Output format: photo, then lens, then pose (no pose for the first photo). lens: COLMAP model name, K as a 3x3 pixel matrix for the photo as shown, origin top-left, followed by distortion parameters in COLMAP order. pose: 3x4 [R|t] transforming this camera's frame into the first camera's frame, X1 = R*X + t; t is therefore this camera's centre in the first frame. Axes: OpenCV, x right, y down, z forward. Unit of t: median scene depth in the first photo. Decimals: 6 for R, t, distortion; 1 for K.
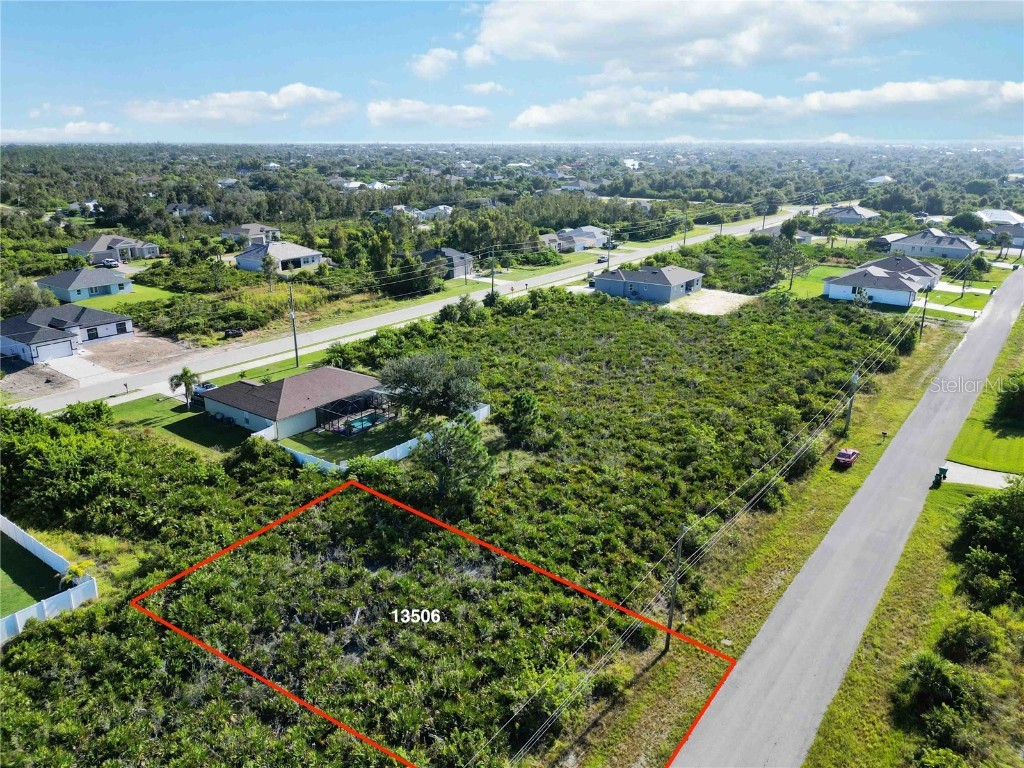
lens RADIAL K [[736.2, 0, 509.7], [0, 736.2, 386.7], [0, 0, 1]] dist [0.086190, -0.107873]
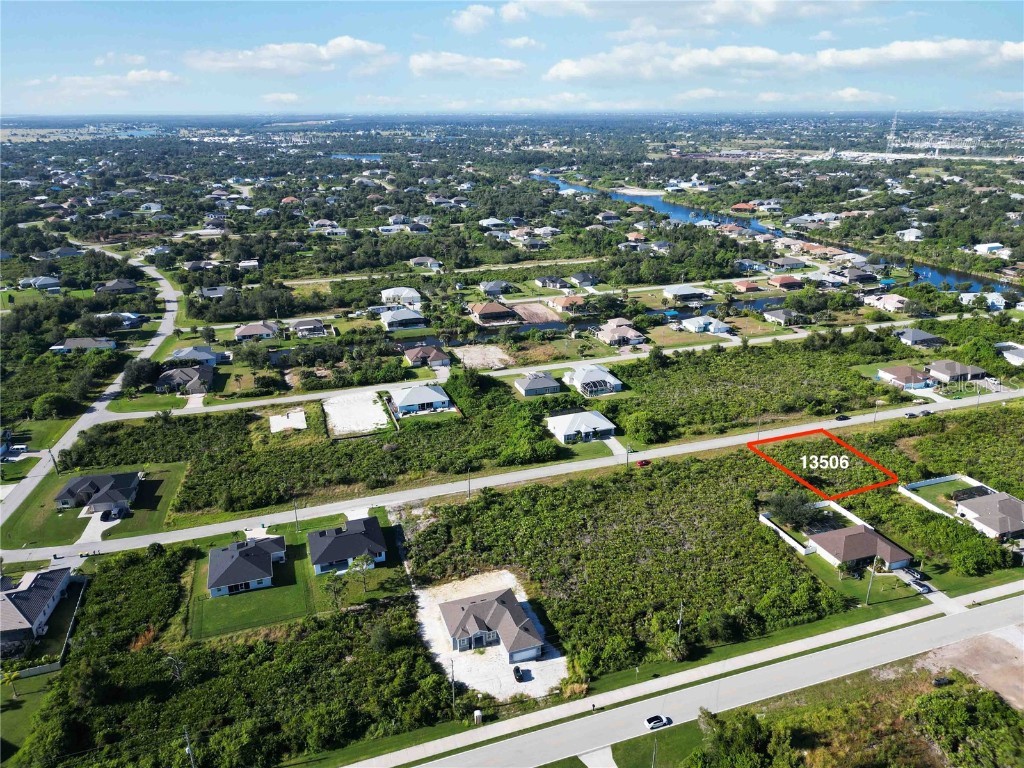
lens RADIAL K [[712.6, 0, 512.0], [0, 712.6, 384.0], [0, 0, 1]] dist [0.090653, -0.113188]
pose [[-0.828073, -0.198103, 0.524452, -0.481532], [0.183167, 0.788544, 0.587068, -1.749245], [-0.529853, 0.582197, -0.616686, 2.616472]]
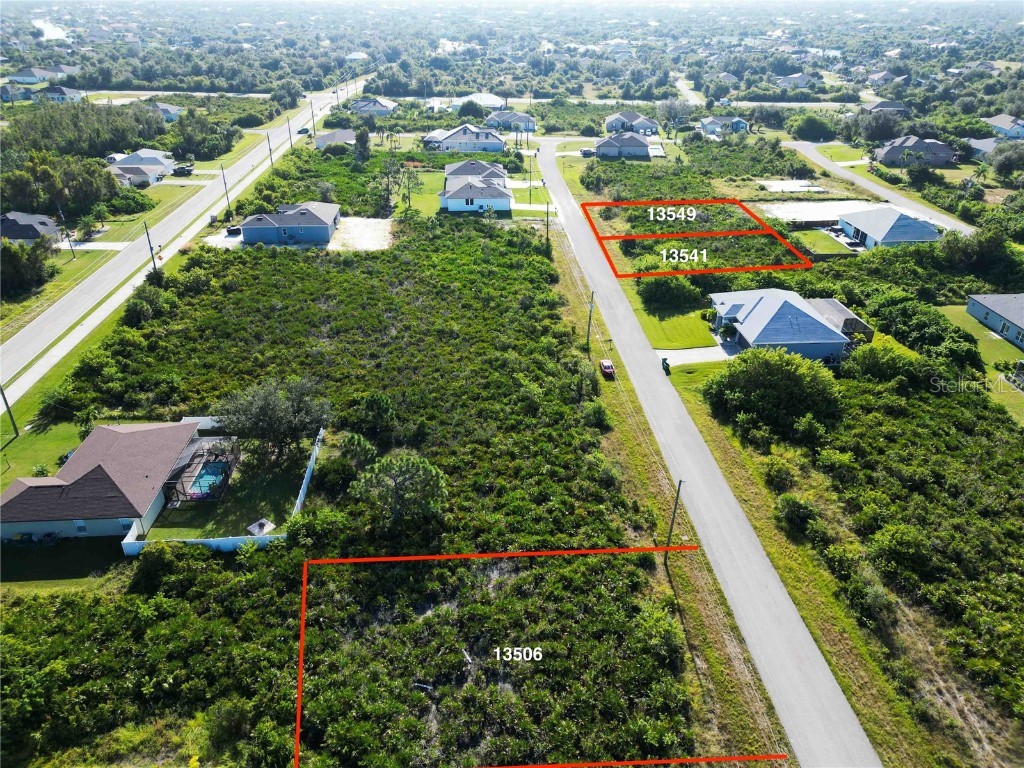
lens RADIAL K [[712.6, 0, 512.0], [0, 712.6, 384.0], [0, 0, 1]] dist [0.090653, -0.113188]
pose [[0.760626, -0.309948, 0.570421, -0.409043], [0.202247, 0.948073, 0.245467, -0.217377], [-0.616883, -0.071343, 0.783815, 0.068142]]
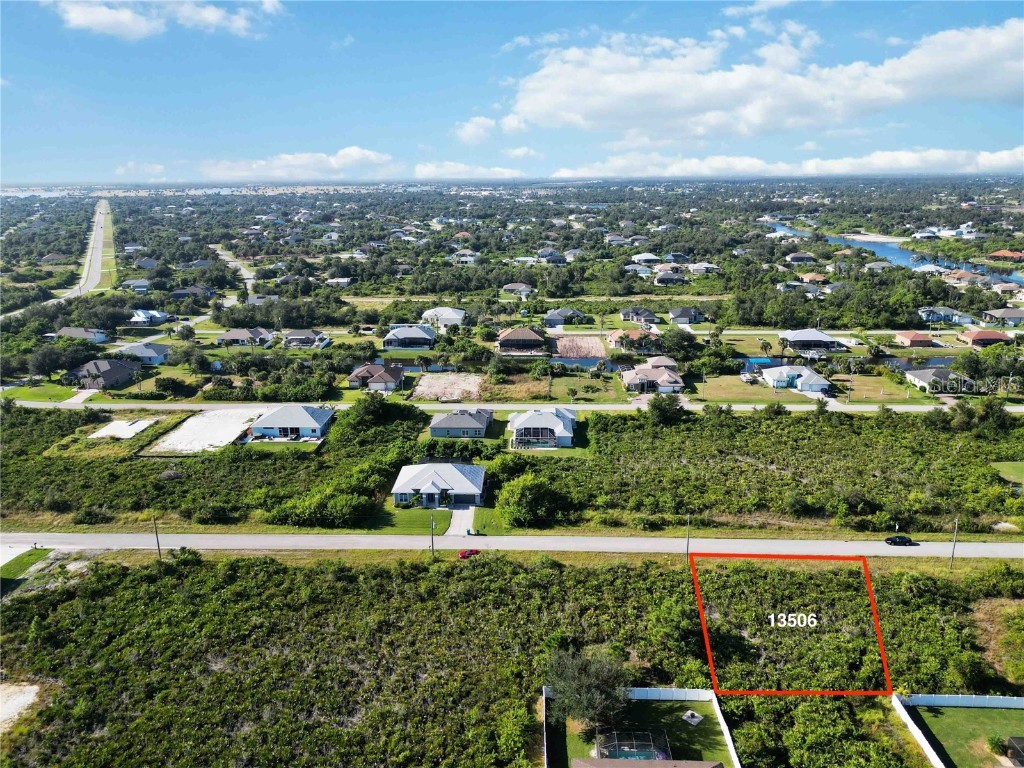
lens RADIAL K [[736.2, 0, 509.7], [0, 736.2, 386.7], [0, 0, 1]] dist [0.086190, -0.107873]
pose [[-0.573010, -0.223396, 0.788514, -0.825059], [0.267597, 0.858399, 0.437657, -0.916819], [-0.774630, 0.461786, -0.432091, 1.392885]]
